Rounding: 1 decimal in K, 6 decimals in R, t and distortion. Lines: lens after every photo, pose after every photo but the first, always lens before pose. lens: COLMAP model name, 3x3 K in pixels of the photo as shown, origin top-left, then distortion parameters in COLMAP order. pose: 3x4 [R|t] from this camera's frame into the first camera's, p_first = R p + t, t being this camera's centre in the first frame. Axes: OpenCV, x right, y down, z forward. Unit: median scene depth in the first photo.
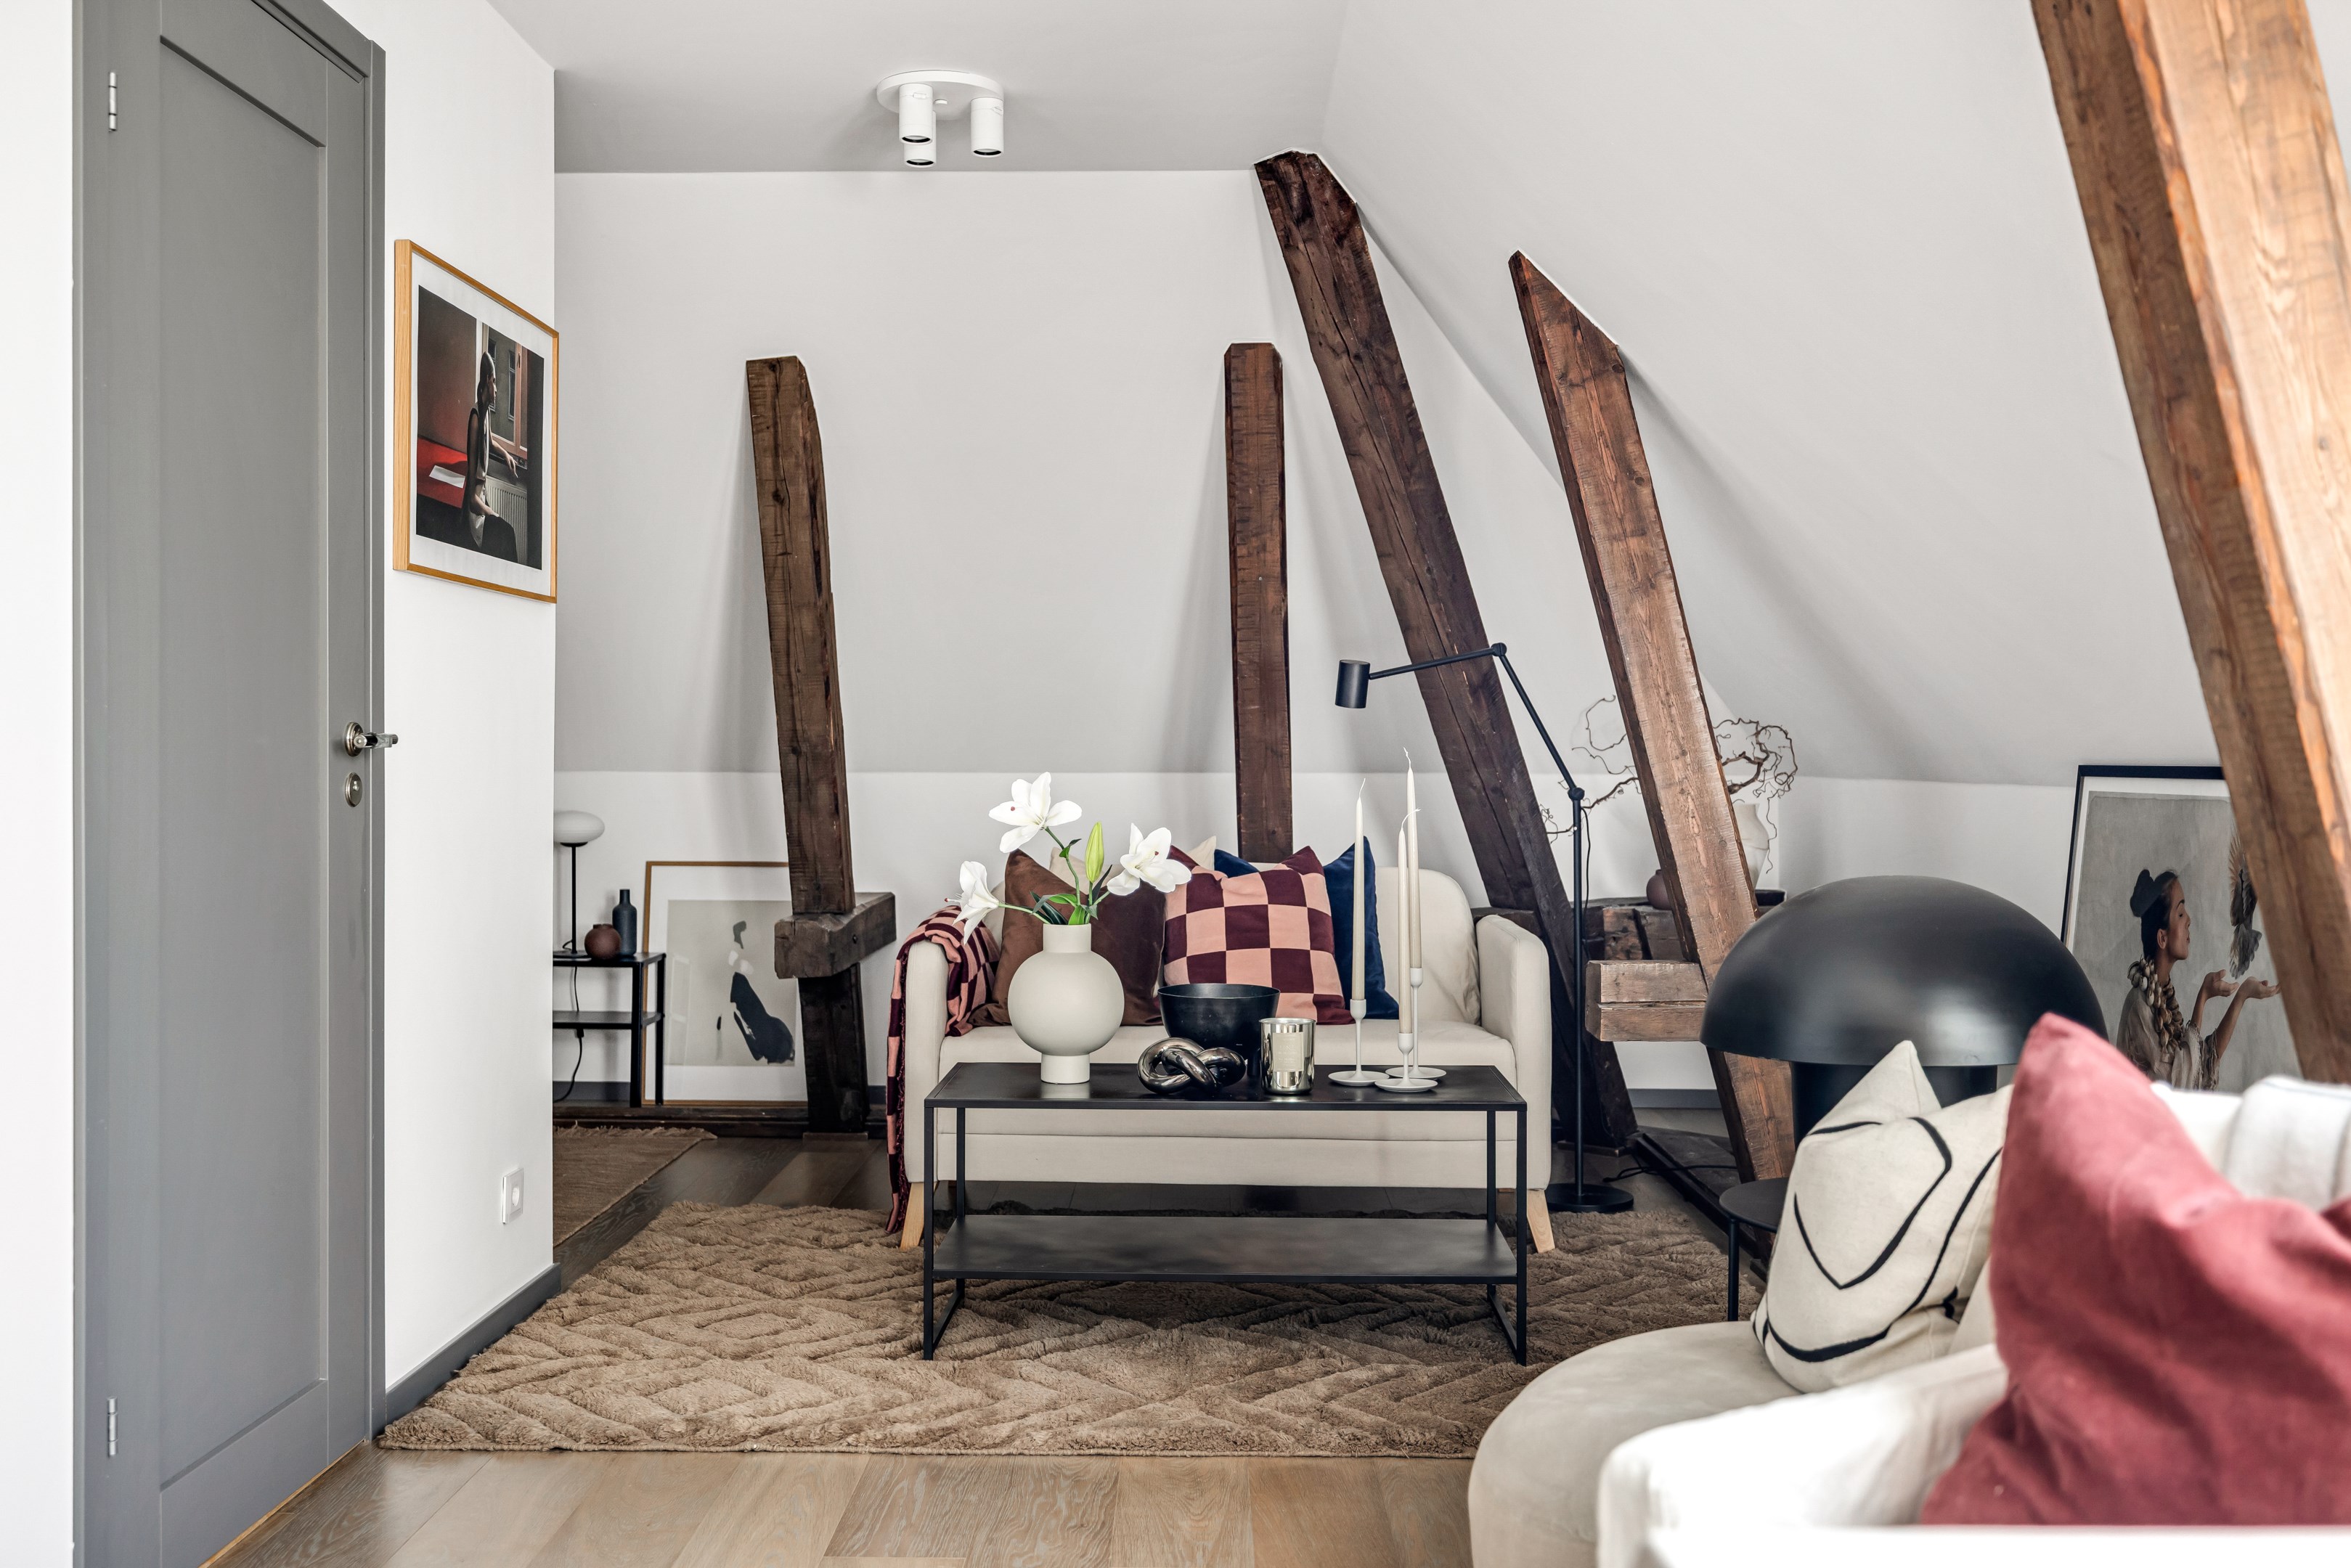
lens RADIAL K [[2100.2, 0, 1160.2], [0, 2100.2, 773.1], [0, 0, 1]] dist [0.000413, 0.006977]
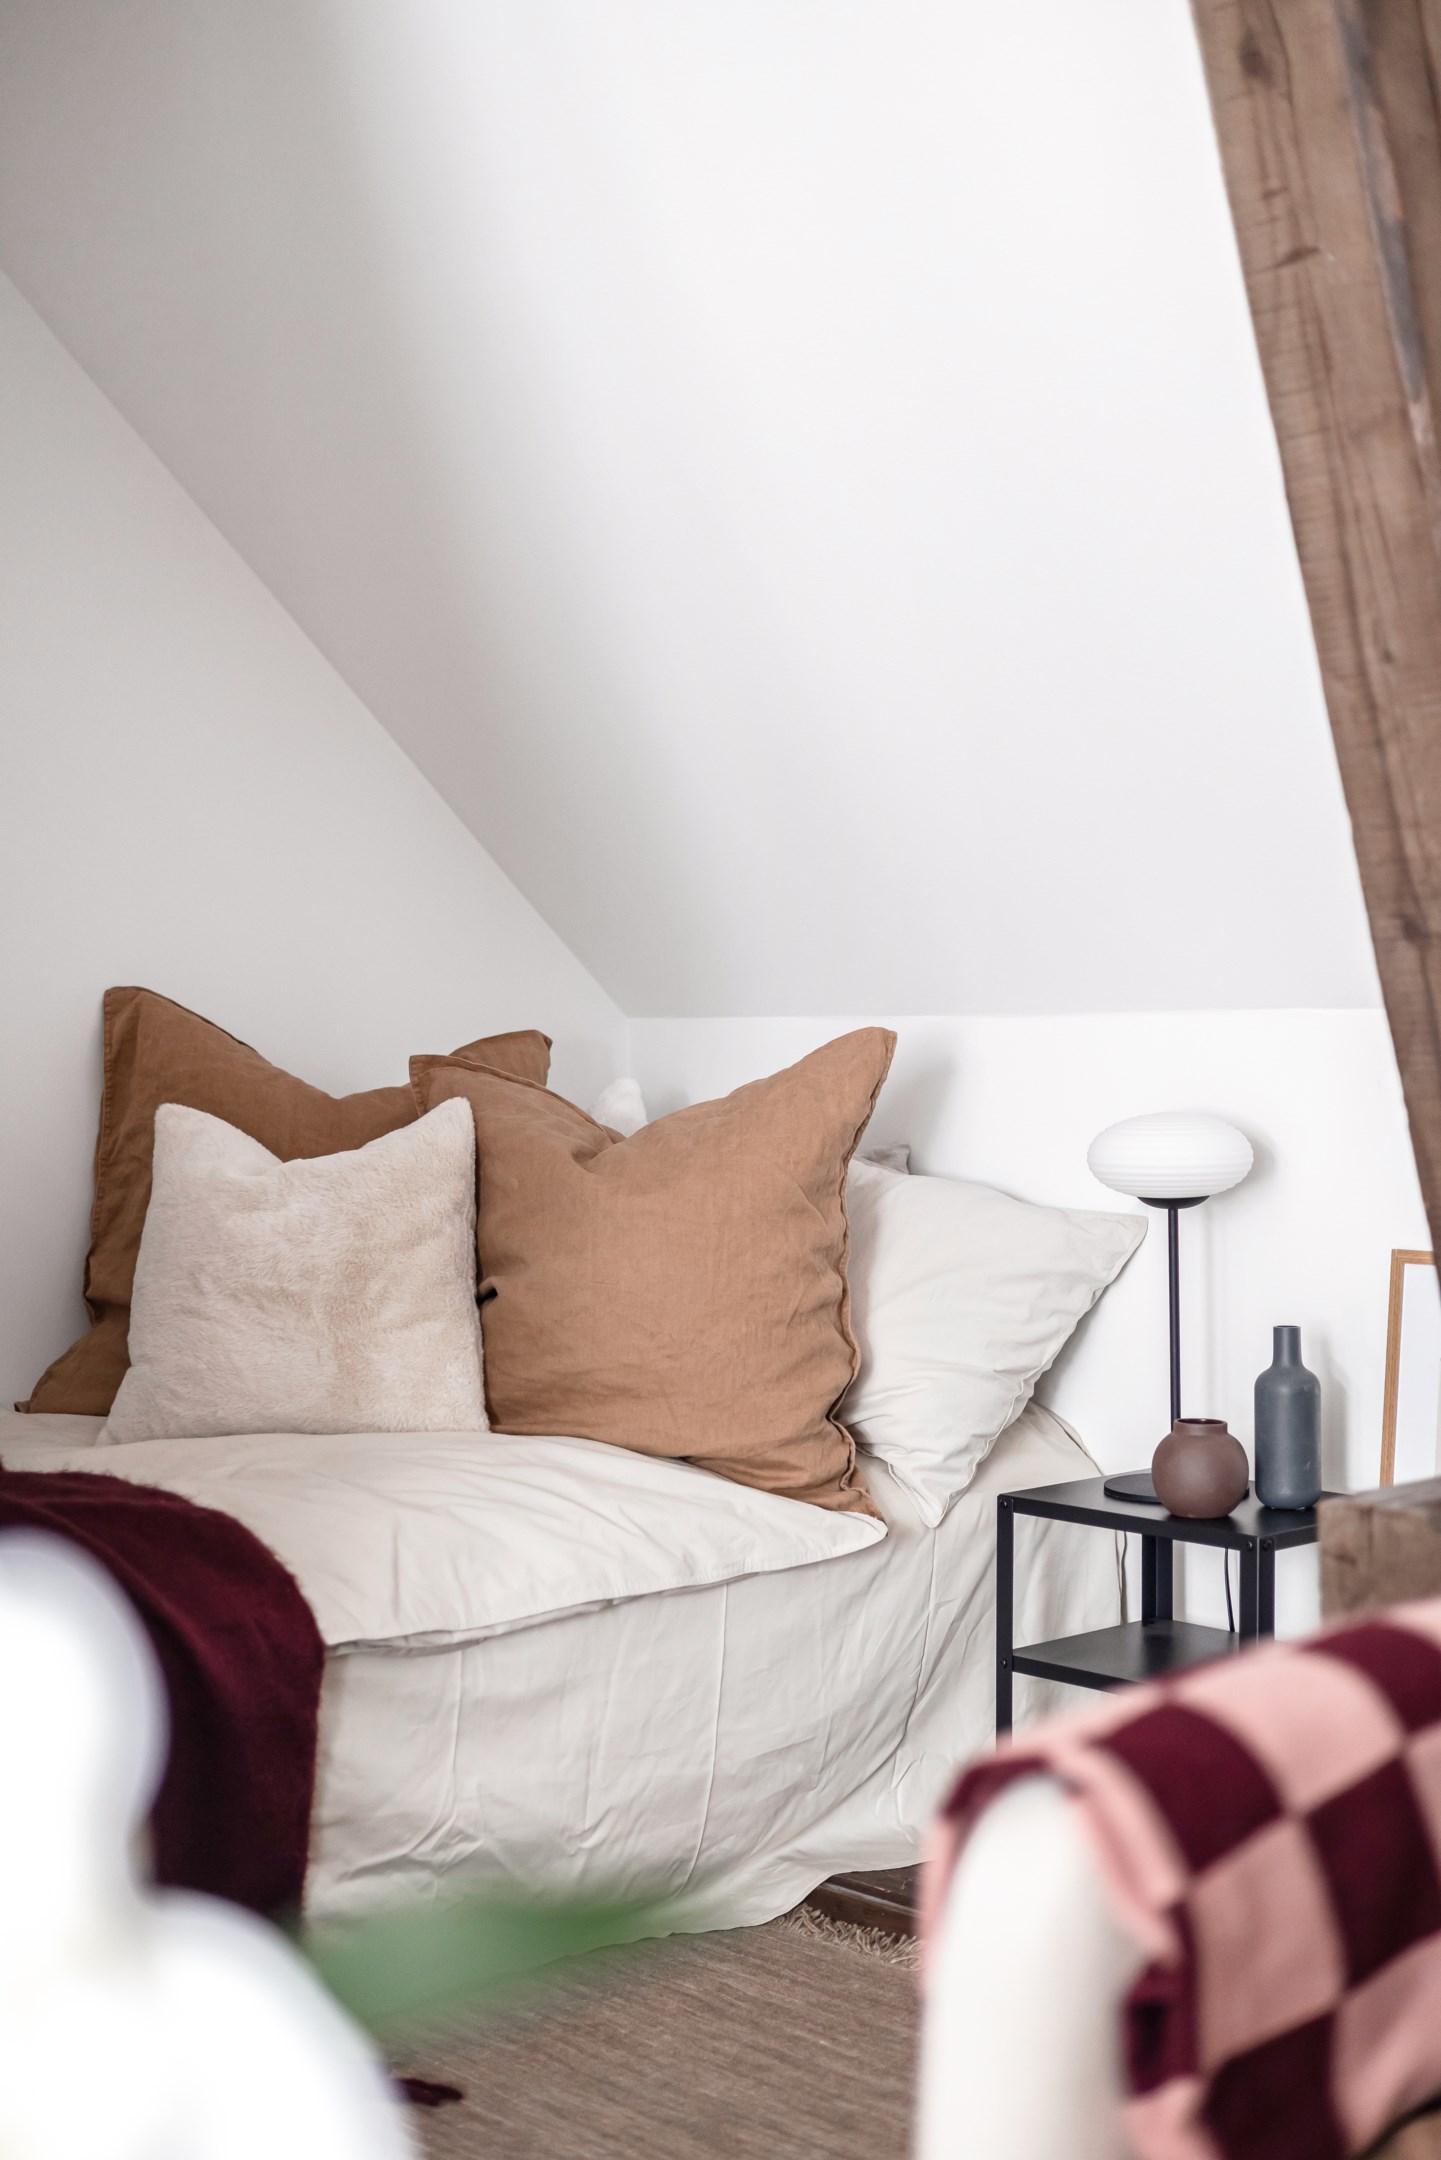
lens RADIAL K [[3018.9, 0, 751.6], [0, 3018.9, 1056.3], [0, 0, 1]] dist [-0.002451, 0.030327]
pose [[0.682740, 0.007259, -0.730625, 0.091423], [0.001972, 0.999929, 0.011778, 0.002317], [0.730659, -0.009482, 0.682677, 0.782396]]
